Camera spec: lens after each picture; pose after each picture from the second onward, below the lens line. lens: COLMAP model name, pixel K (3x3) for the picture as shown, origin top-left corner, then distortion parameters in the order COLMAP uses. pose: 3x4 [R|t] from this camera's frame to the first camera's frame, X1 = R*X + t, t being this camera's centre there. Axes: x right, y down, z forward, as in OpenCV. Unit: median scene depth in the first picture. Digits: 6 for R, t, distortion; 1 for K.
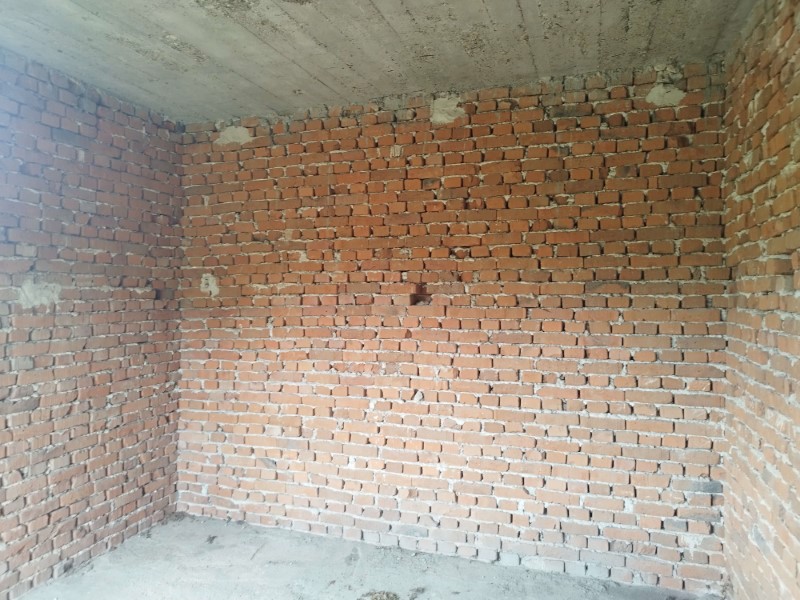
lens RADIAL K [[574.3, 0, 396.4], [0, 574.3, 300.8], [0, 0, 1]] dist [0.016735, -0.019502]
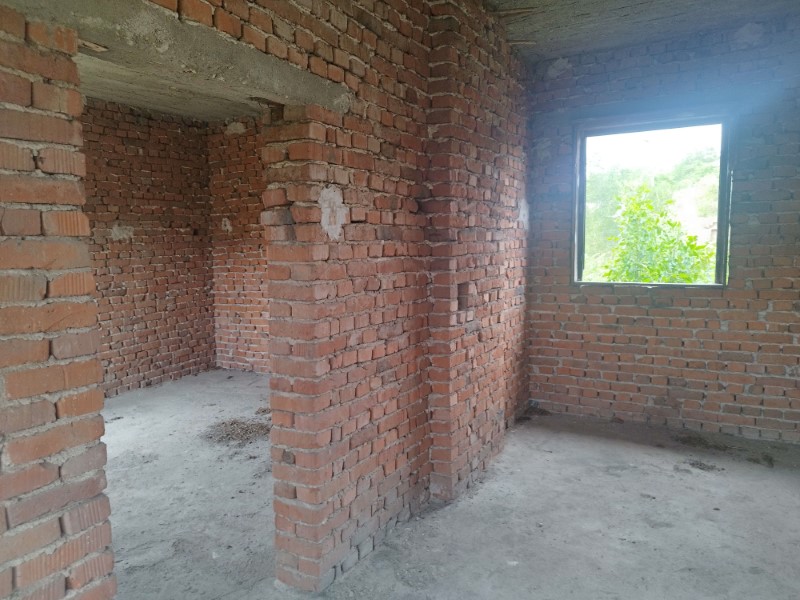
lens RADIAL K [[574.3, 0, 401.4], [0, 574.3, 296.1], [0, 0, 1]] dist [0.016735, -0.019502]
pose [[0.983701, -0.006350, -0.179701, 0.488475], [0.023683, 0.995246, 0.094472, 0.031846], [0.178247, -0.097188, 0.979174, -0.547211]]
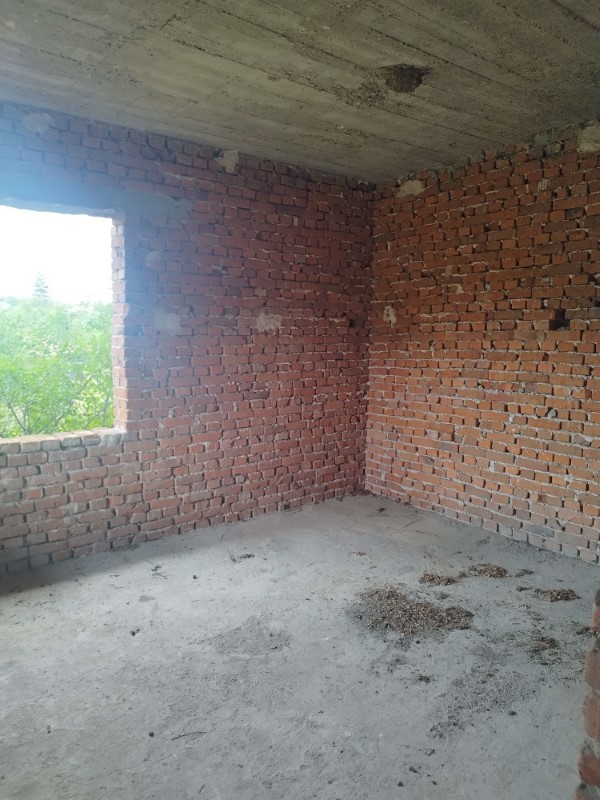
lens RADIAL K [[574.3, 0, 310.2], [0, 574.3, 403.0], [0, 0, 1]] dist [0.016735, -0.019502]
pose [[0.840308, 0.066642, -0.537998, 0.240366], [-0.005377, 0.993391, 0.114653, 0.022036], [0.542083, -0.093451, 0.835112, -0.169856]]
